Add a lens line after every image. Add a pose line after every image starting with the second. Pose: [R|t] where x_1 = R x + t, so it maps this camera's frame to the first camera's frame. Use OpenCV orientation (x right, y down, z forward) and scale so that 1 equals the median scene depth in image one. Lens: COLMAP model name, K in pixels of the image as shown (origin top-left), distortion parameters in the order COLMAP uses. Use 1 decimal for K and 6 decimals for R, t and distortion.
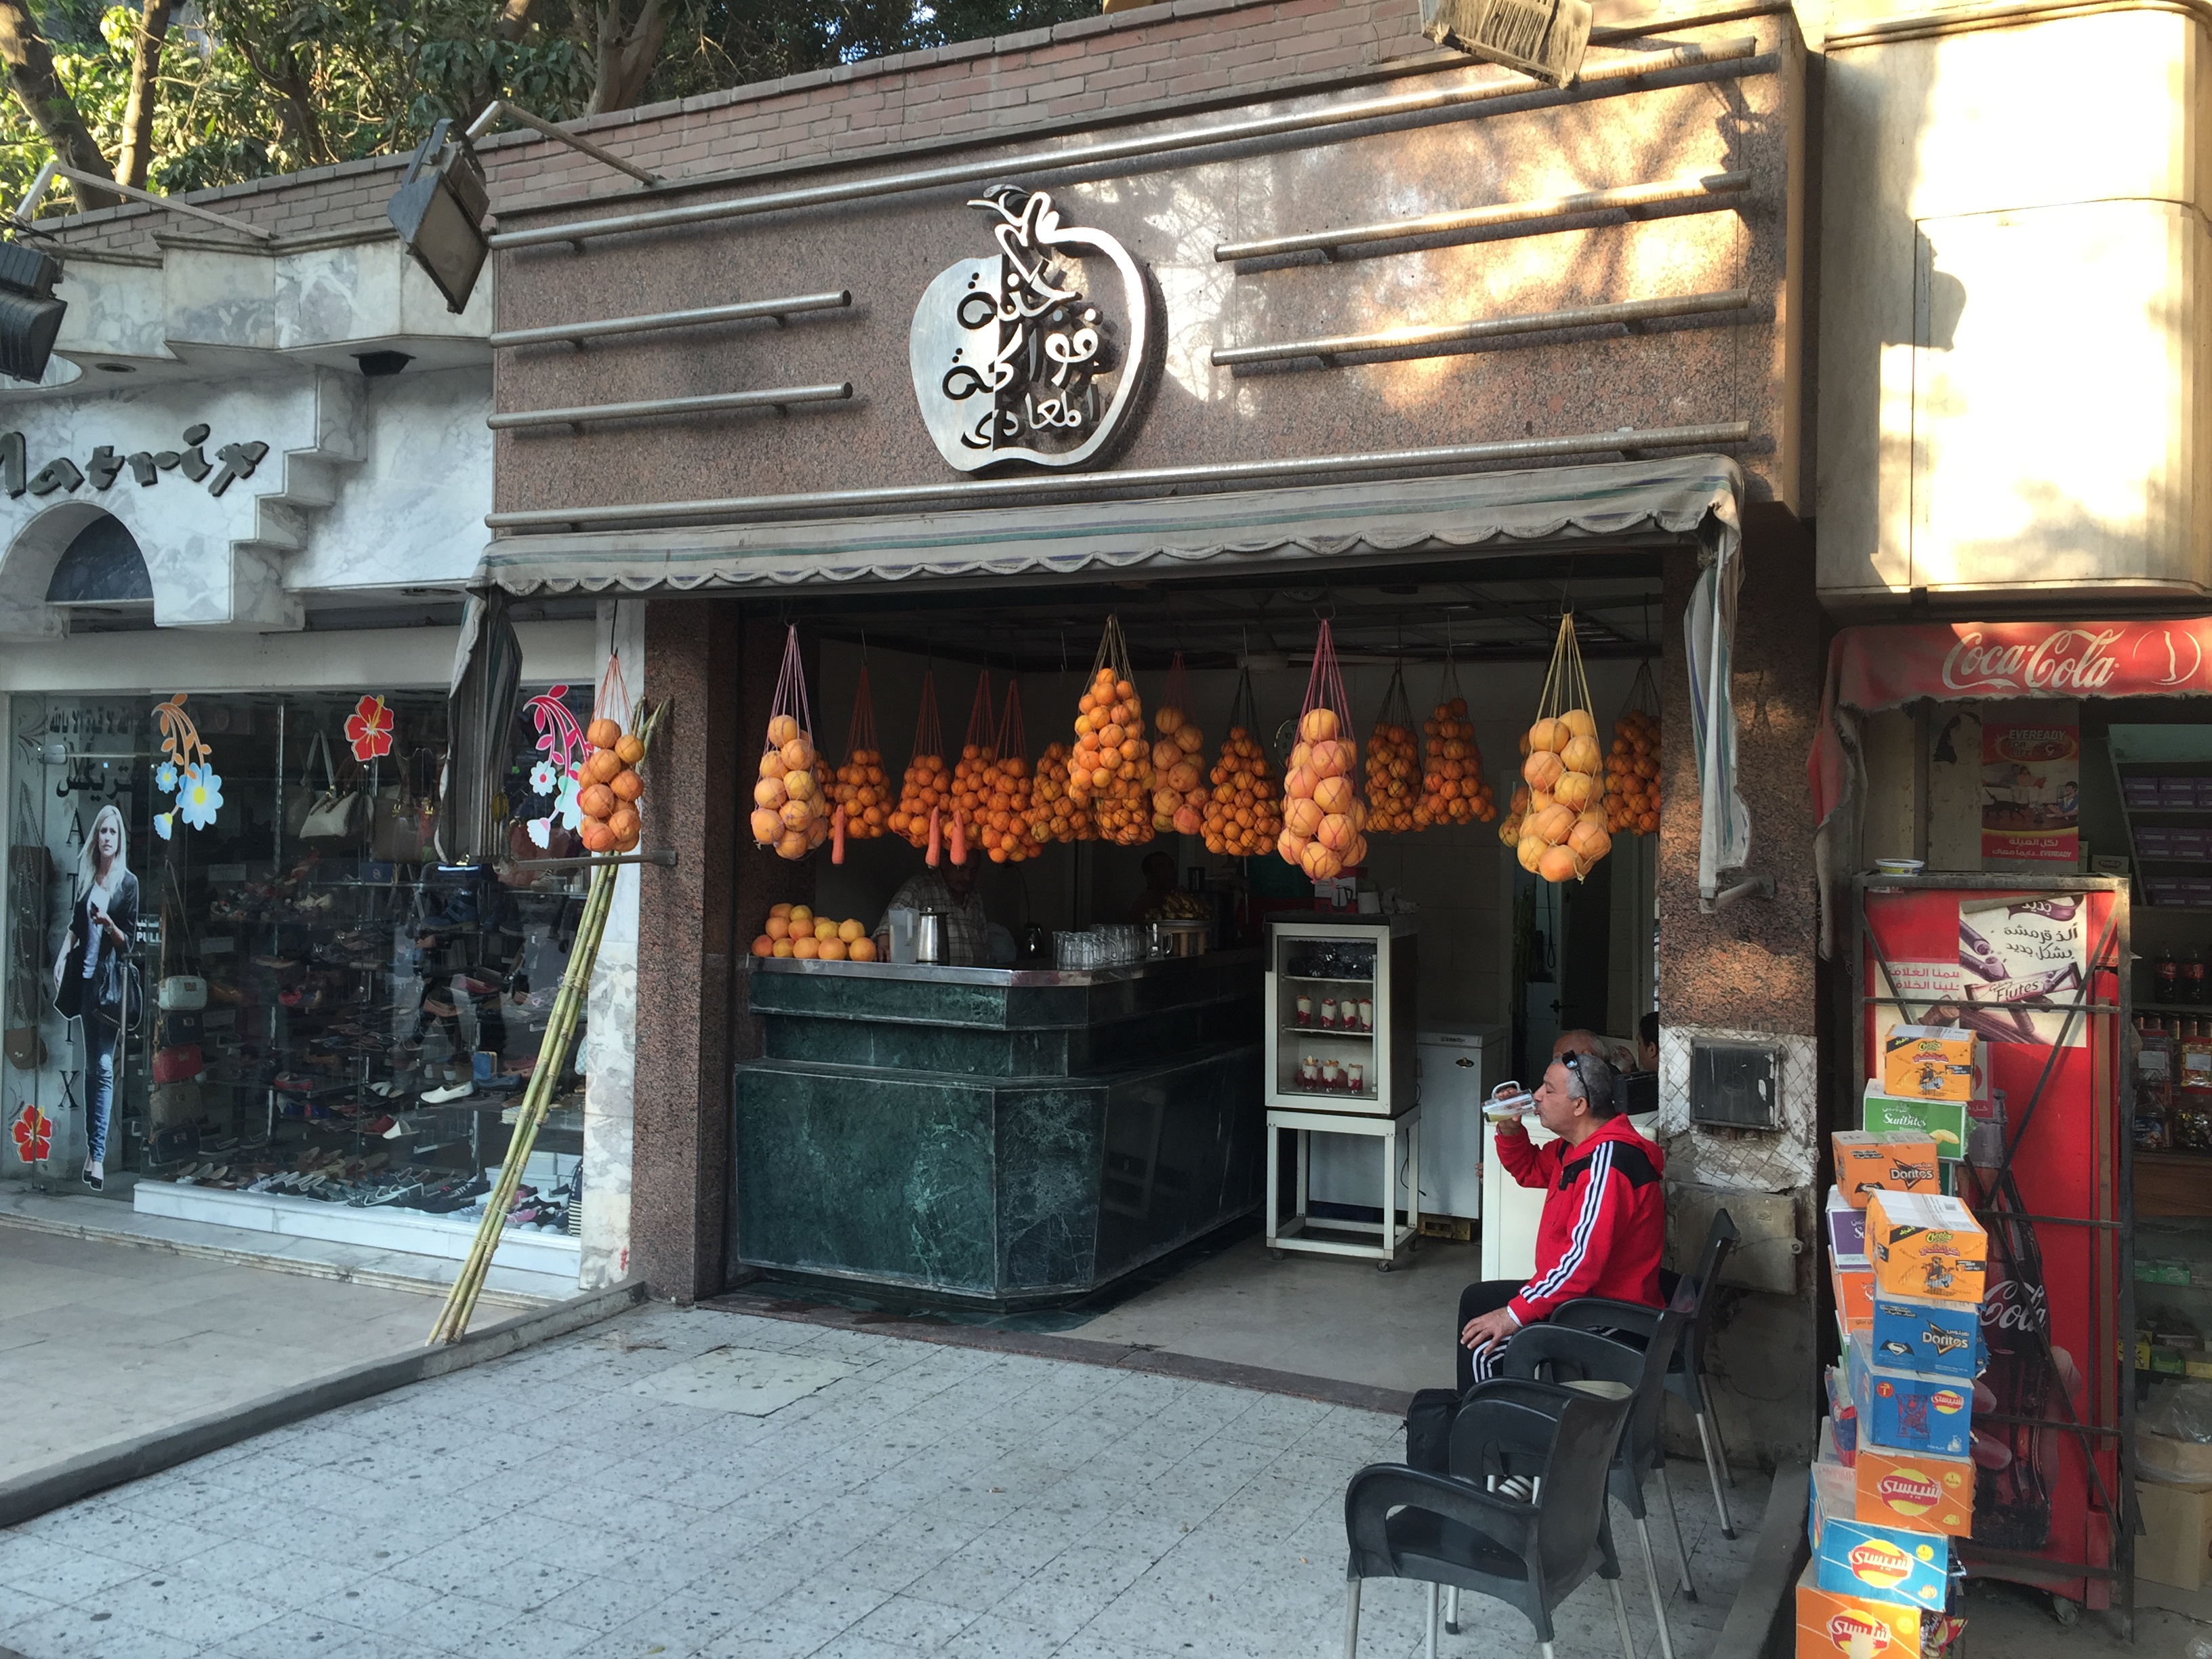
lens RADIAL K [[1888.9, 0, 1101.9], [0, 1888.9, 827.2], [0, 0, 1]] dist [0.051964, -0.003187]
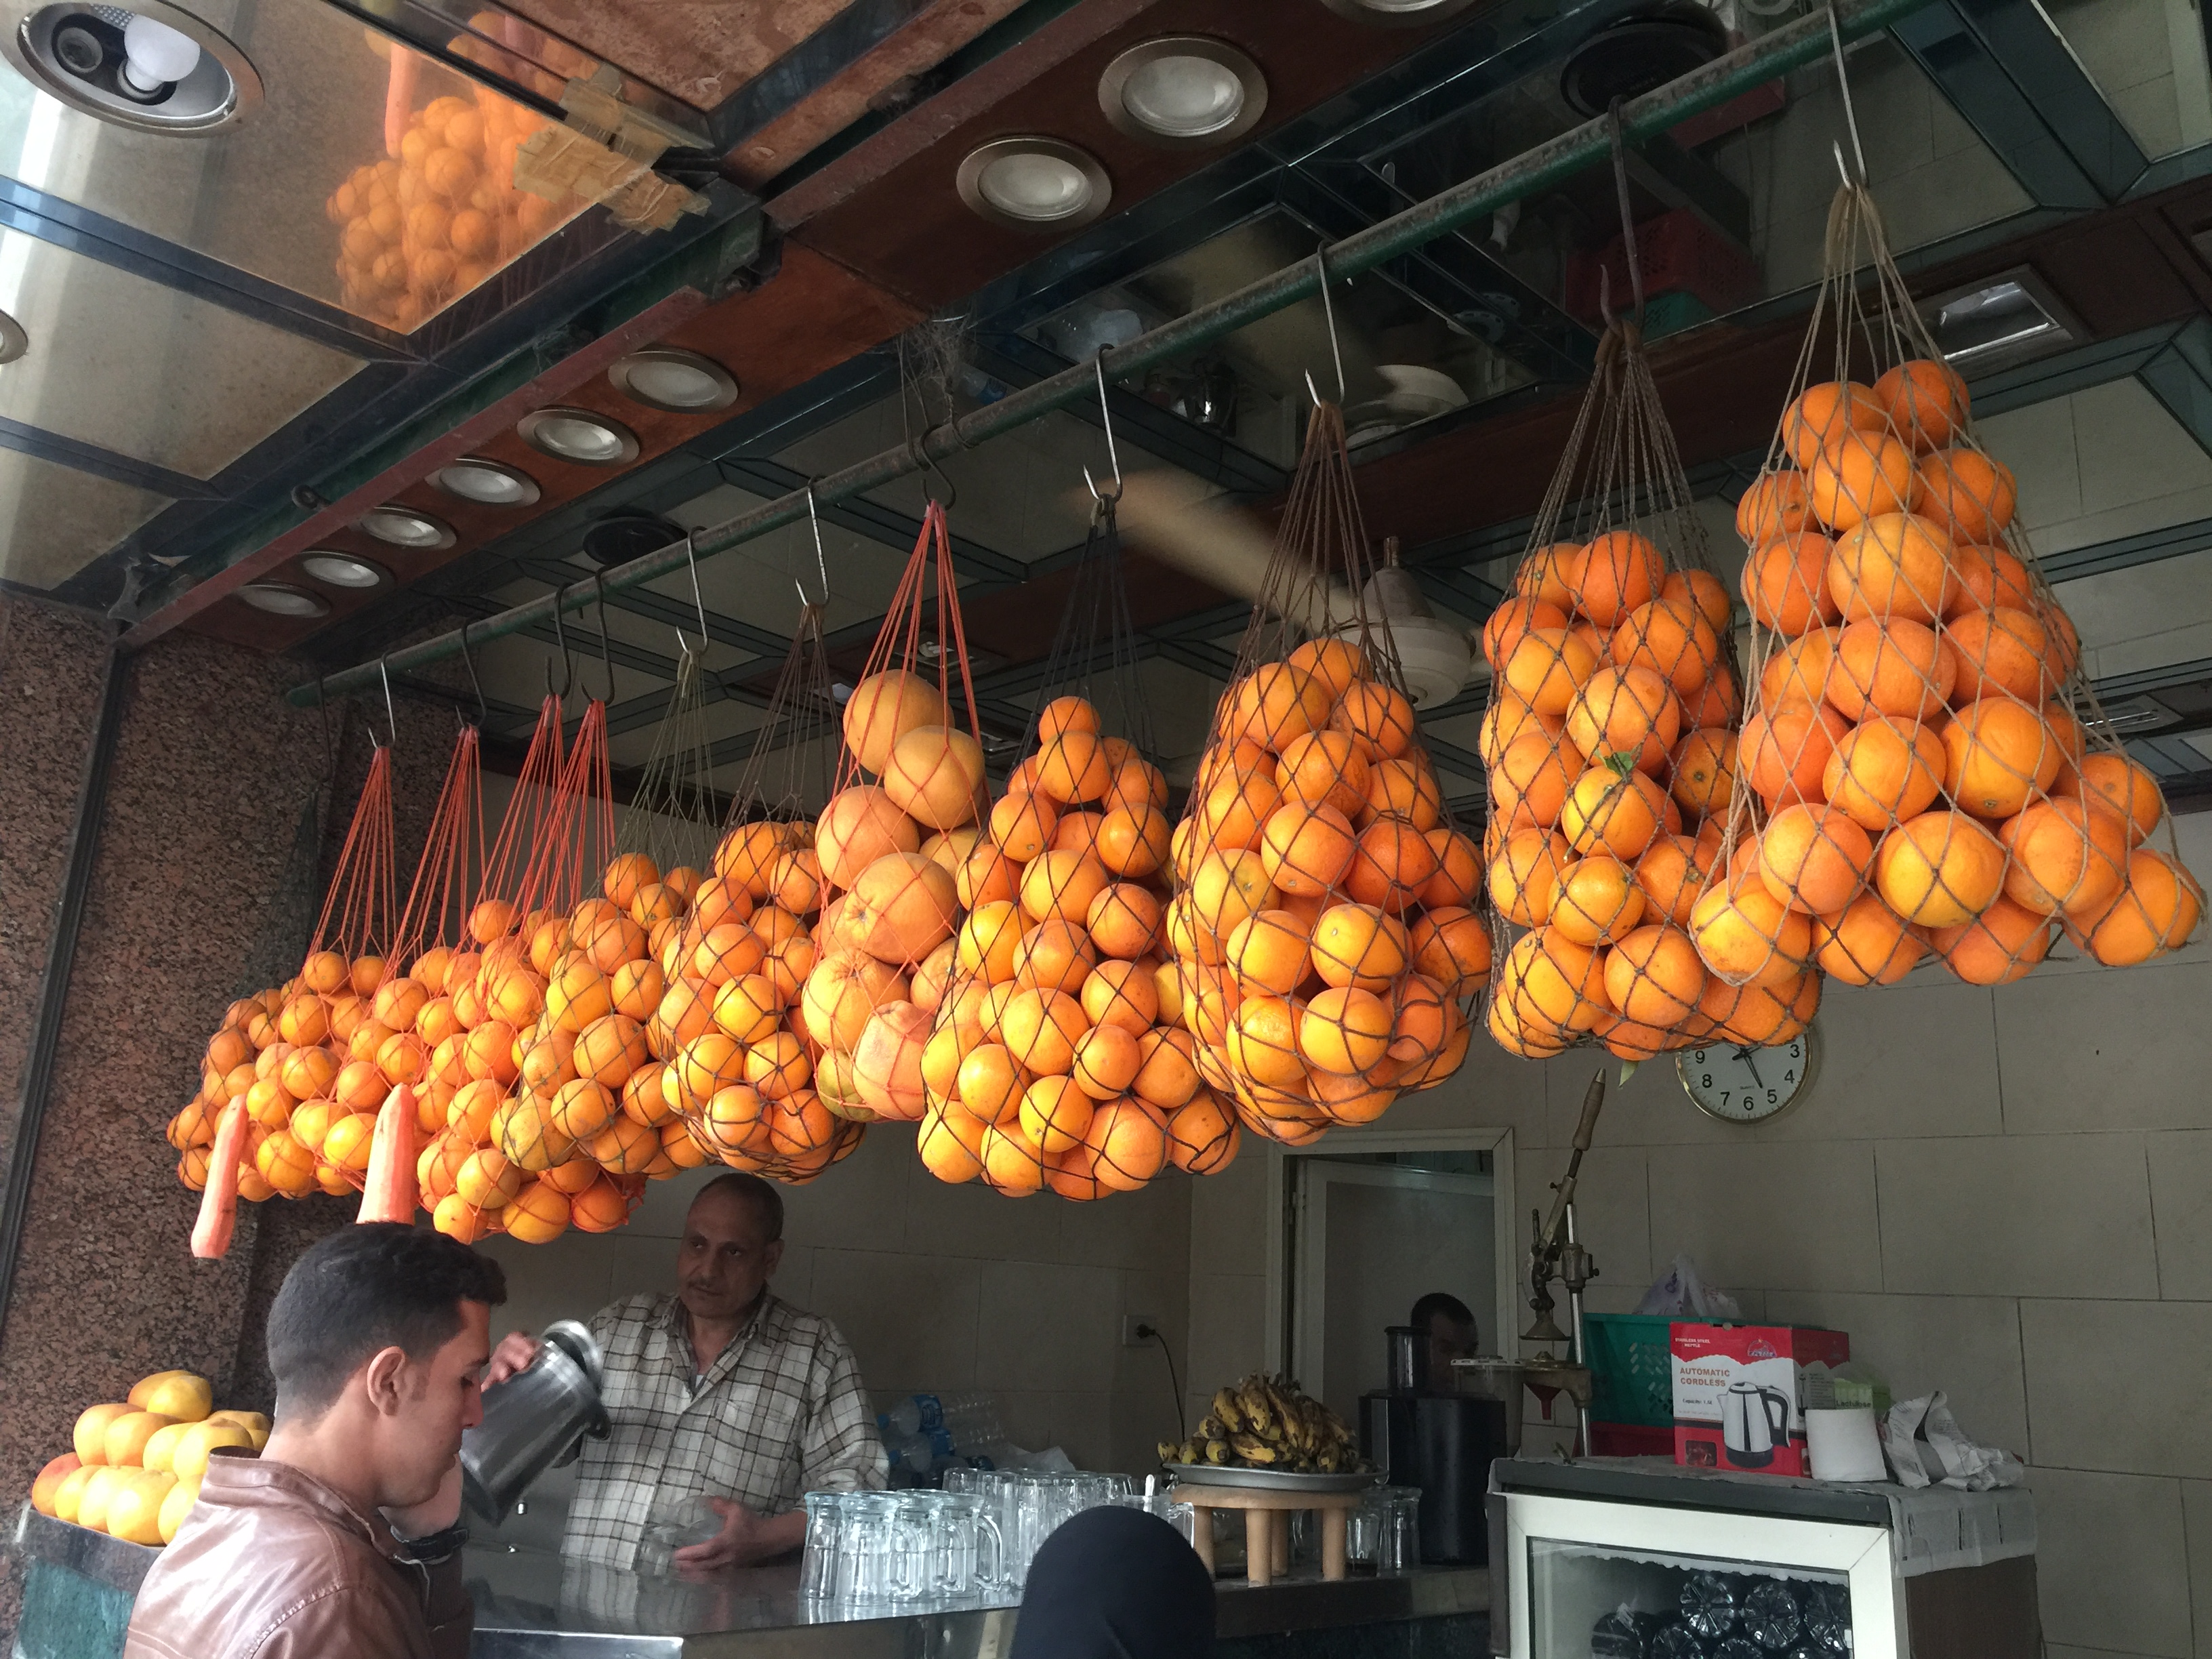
lens RADIAL K [[1888.9, 0, 1113.0], [0, 1888.9, 827.4], [0, 0, 1]] dist [0.051964, -0.003187]
pose [[0.942989, -0.059444, -0.327473, 0.165931], [-0.030240, 0.964548, -0.262168, 0.033658], [0.331448, 0.257125, 0.907761, 0.774015]]
